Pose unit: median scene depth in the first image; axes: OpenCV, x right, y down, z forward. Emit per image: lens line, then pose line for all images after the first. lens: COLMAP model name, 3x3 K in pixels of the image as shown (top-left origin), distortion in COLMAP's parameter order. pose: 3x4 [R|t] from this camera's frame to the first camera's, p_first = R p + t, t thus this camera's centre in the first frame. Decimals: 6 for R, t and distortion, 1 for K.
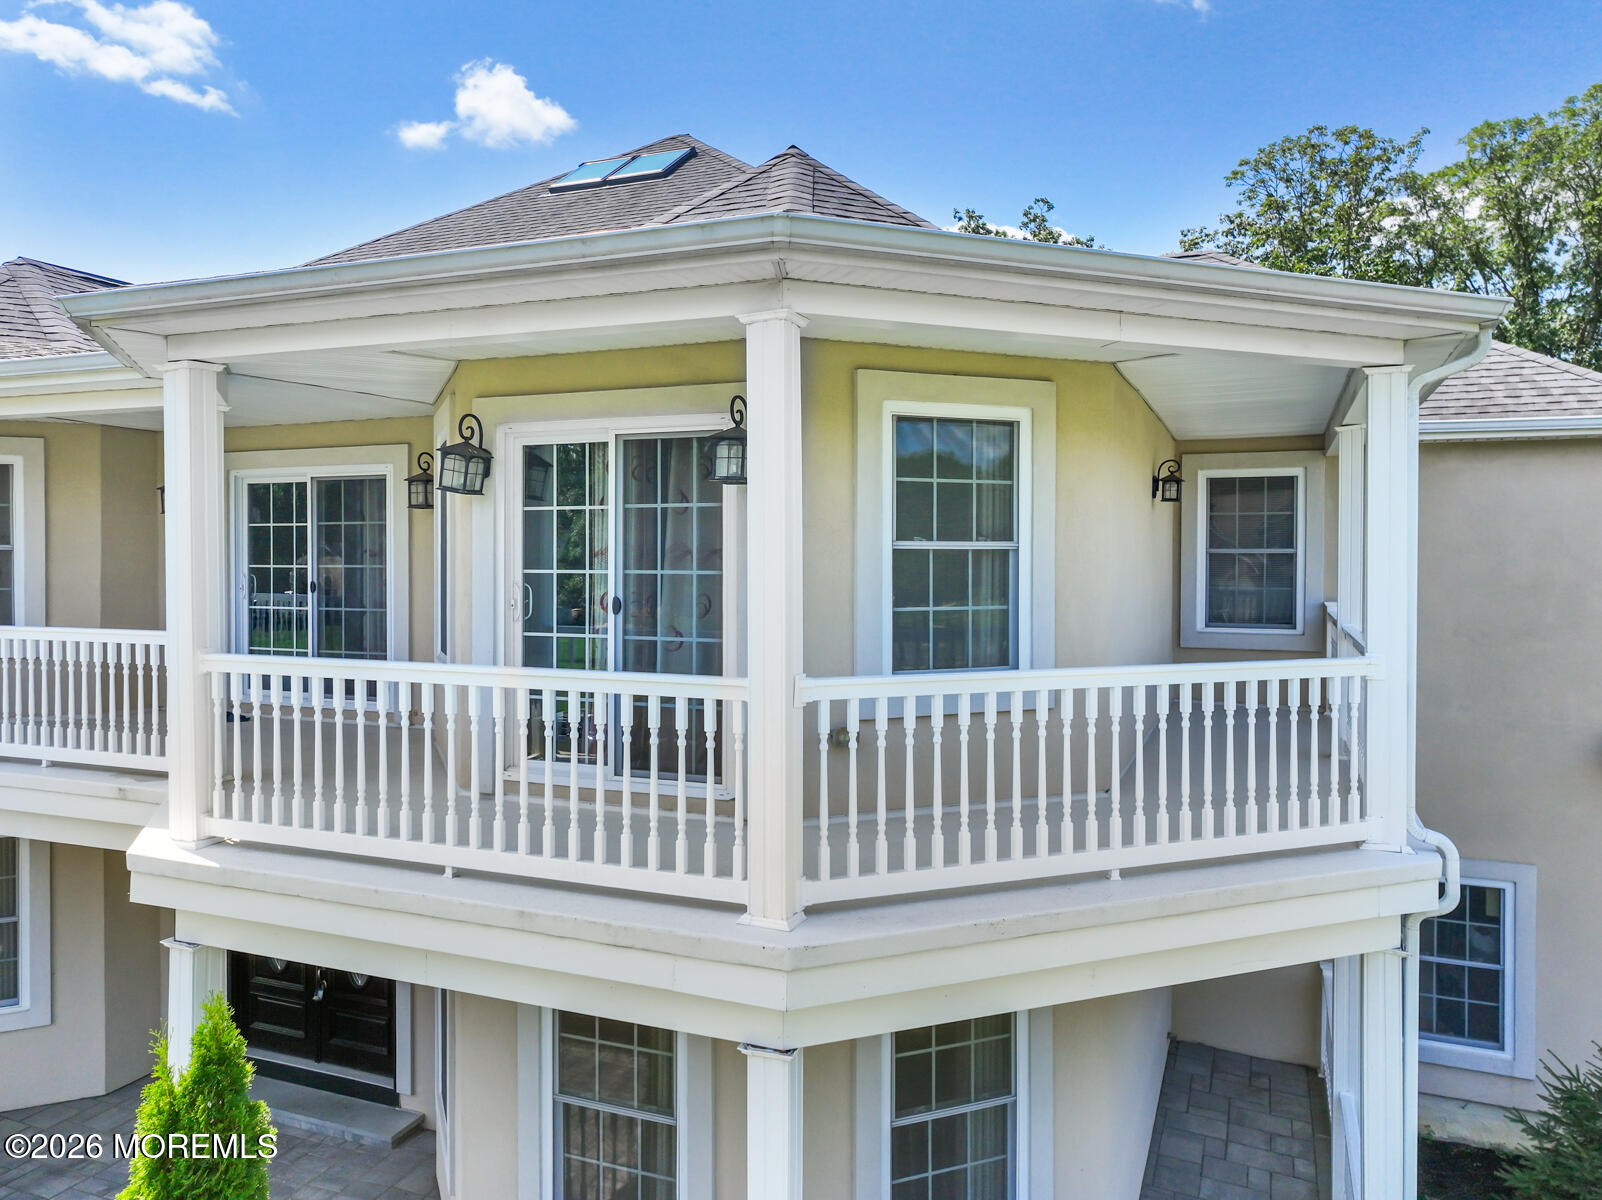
lens RADIAL K [[1142.5, 0, 799.3], [0, 1142.5, 569.5], [0, 0, 1]] dist [0.010469, 0.003793]
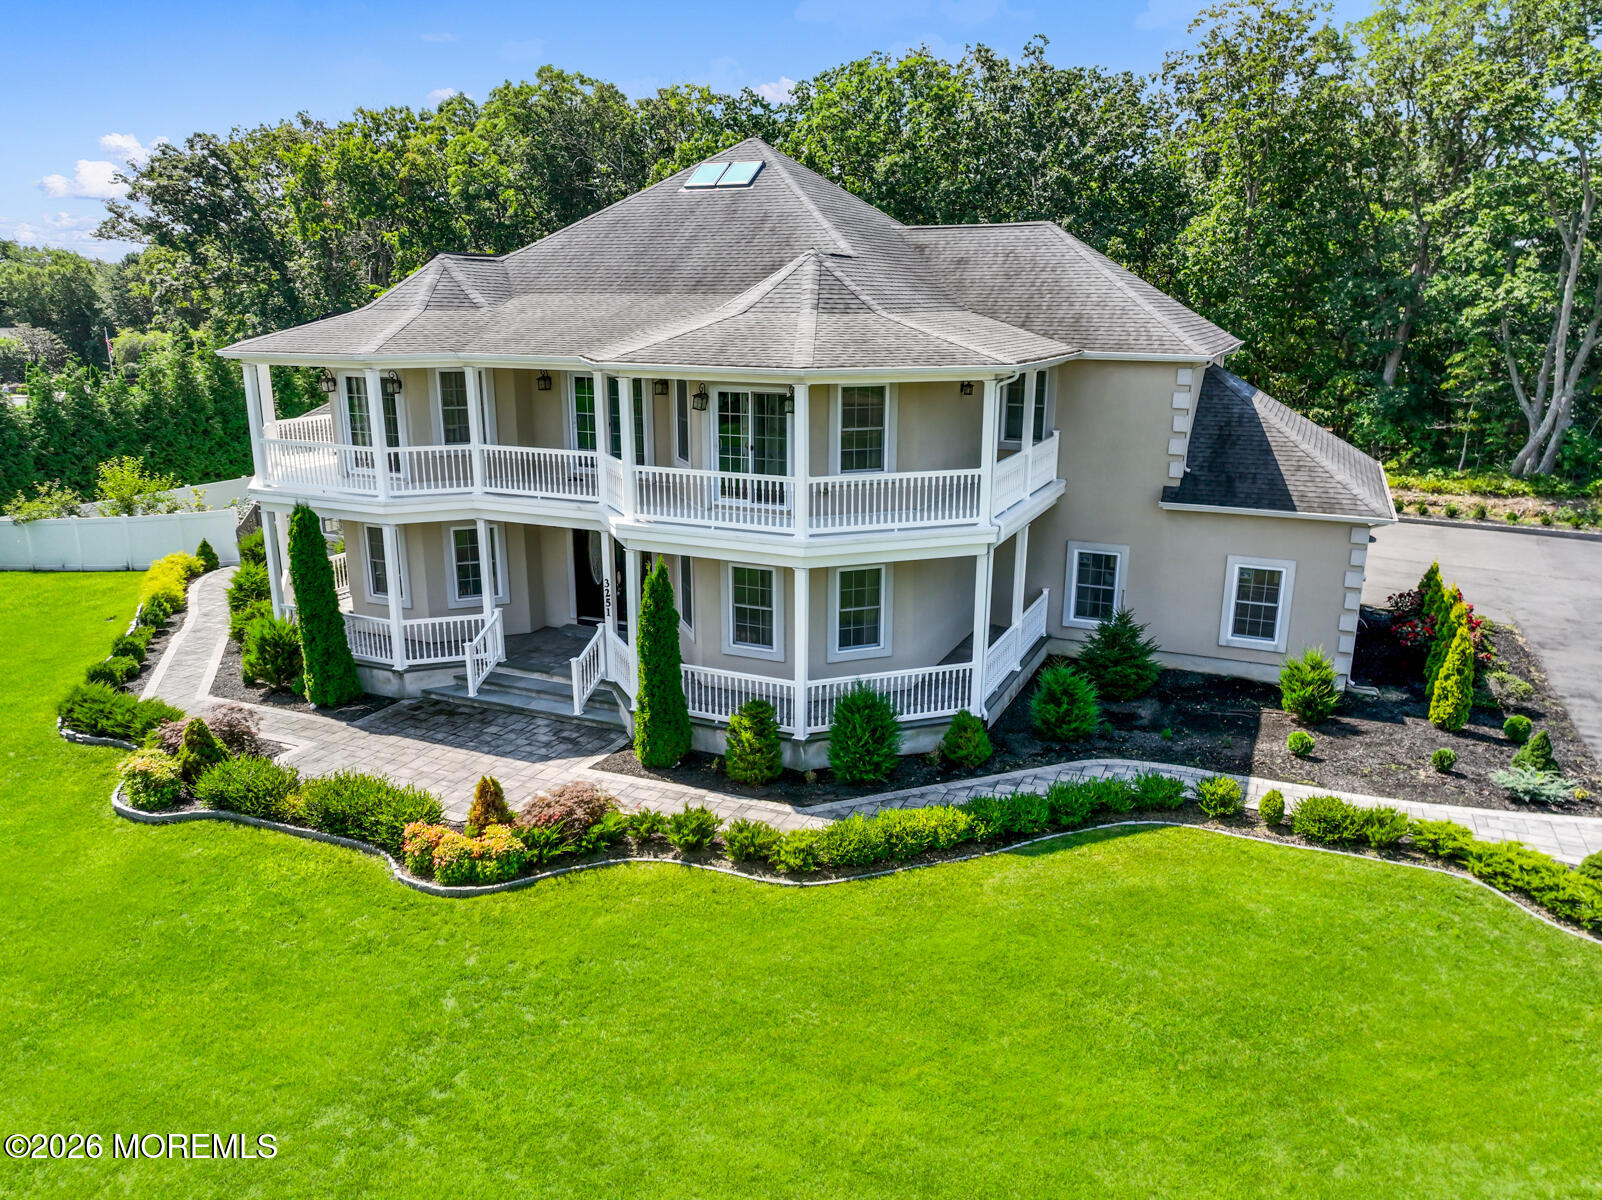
lens RADIAL K [[1128.0, 0, 801.0], [0, 1128.0, 600.0], [0, 0, 1]] dist [0.006167, 0.006526]
pose [[0.999308, 0.010482, -0.035699, 0.086398], [-0.001270, 0.968545, 0.248834, -0.335434], [0.037184, -0.248616, 0.967888, -2.079139]]
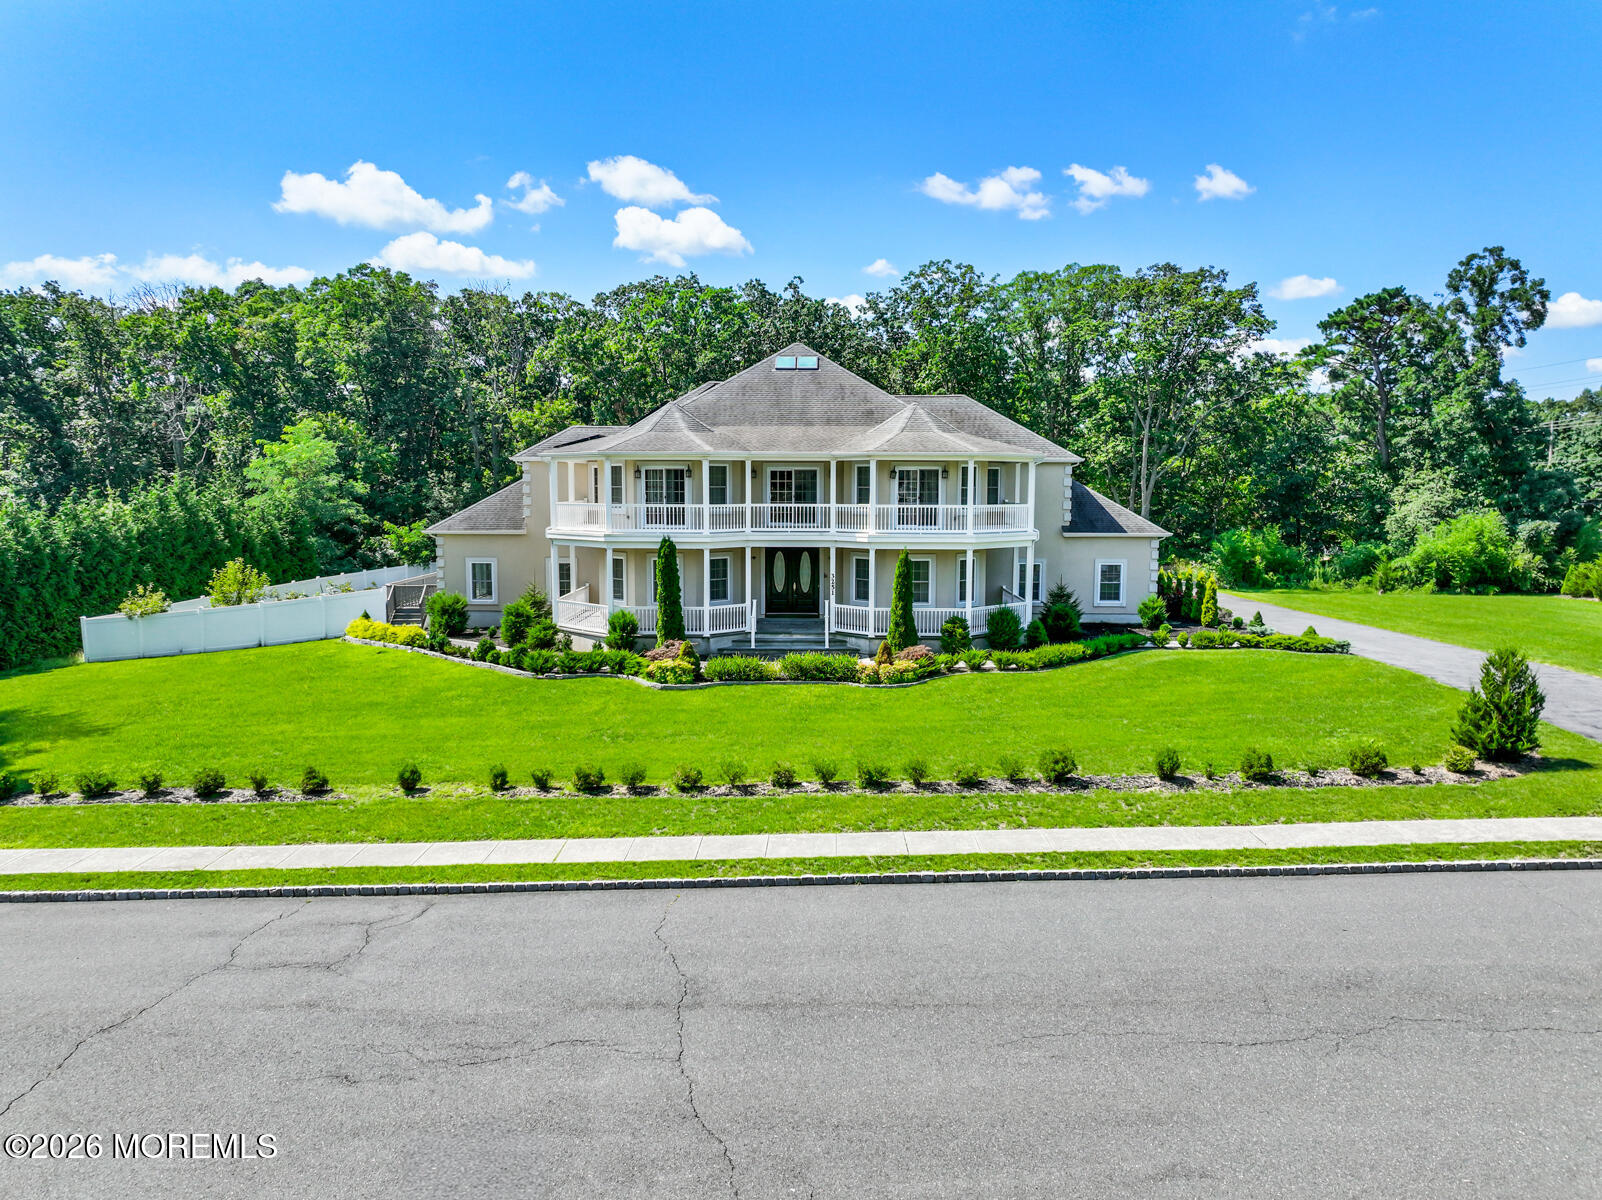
lens RADIAL K [[1128.0, 0, 801.0], [0, 1128.0, 600.0], [0, 0, 1]] dist [0.006167, 0.006526]
pose [[0.928139, -0.038623, 0.370225, -2.928625], [0.005246, 0.995861, 0.090739, 0.041999], [-0.372197, -0.082276, 0.924500, -4.247539]]
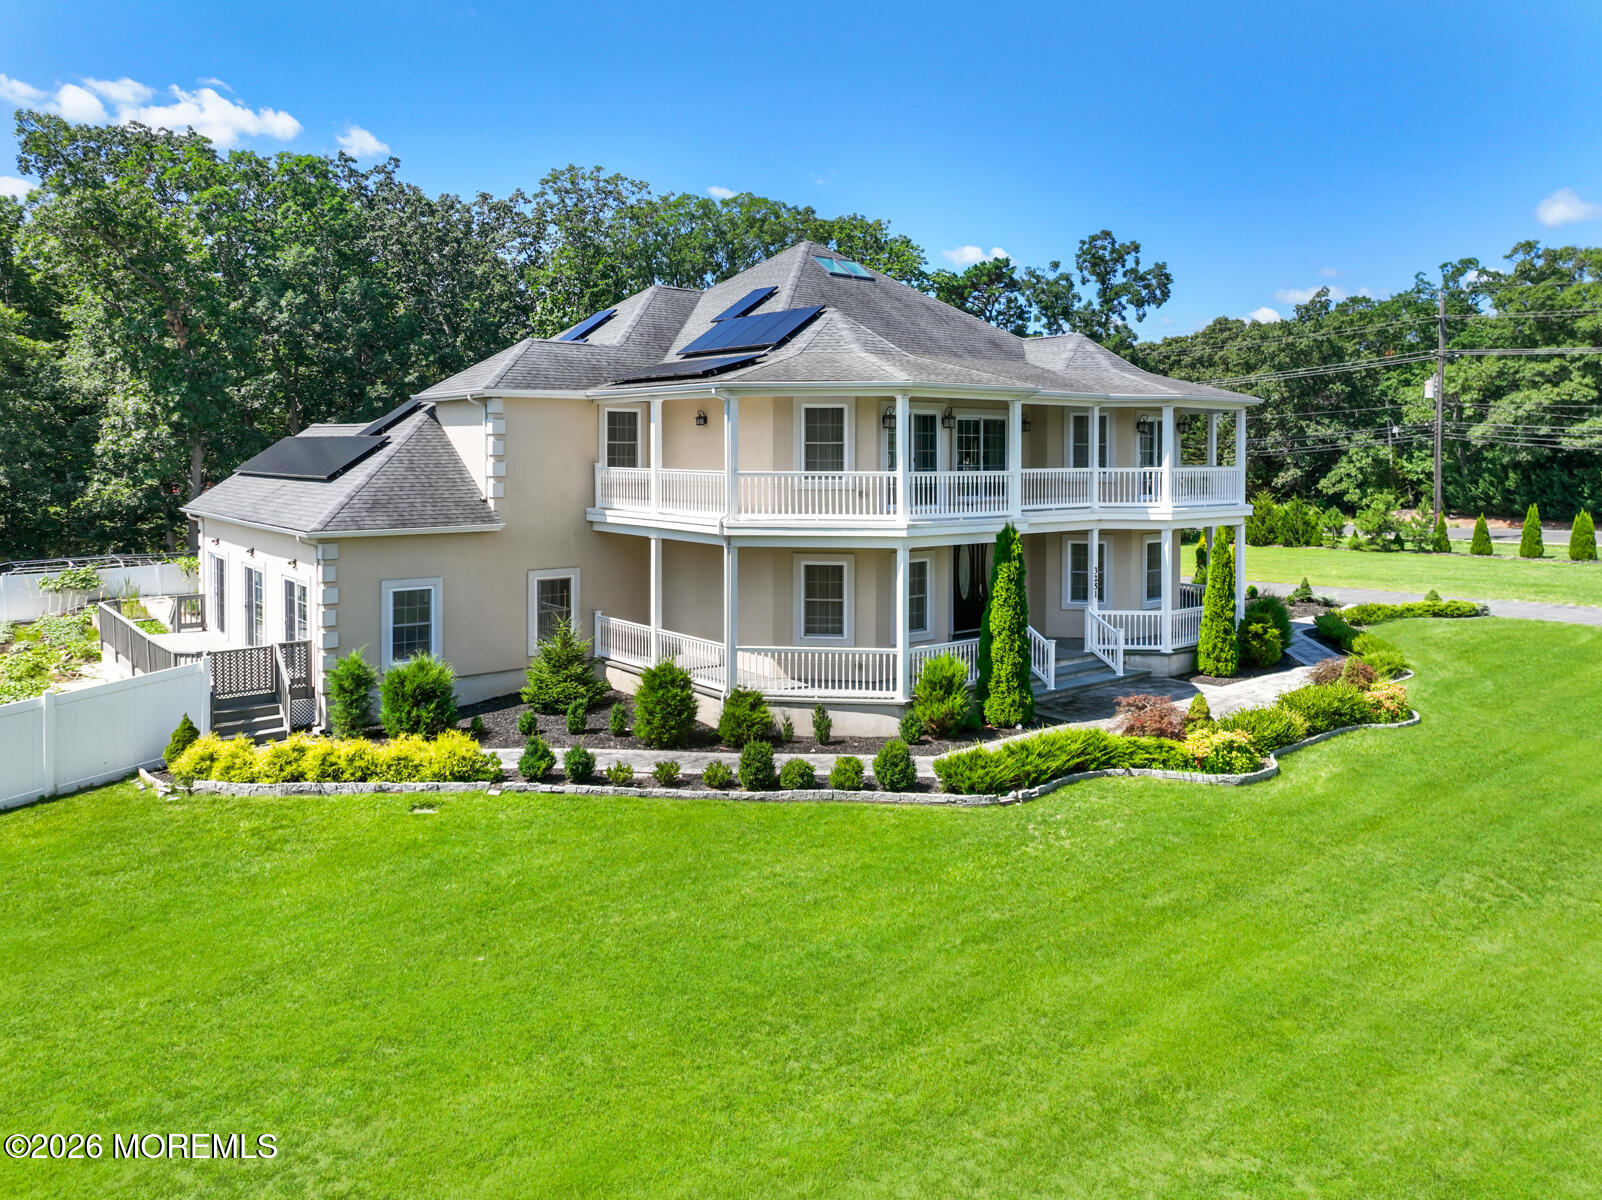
lens RADIAL K [[1128.0, 0, 801.0], [0, 1128.0, 600.0], [0, 0, 1]] dist [0.006167, 0.006526]
pose [[0.491272, -0.115008, 0.863380, -4.700303], [0.014021, 0.992160, 0.124185, 0.027949], [-0.870894, -0.048903, 0.489032, 0.053855]]
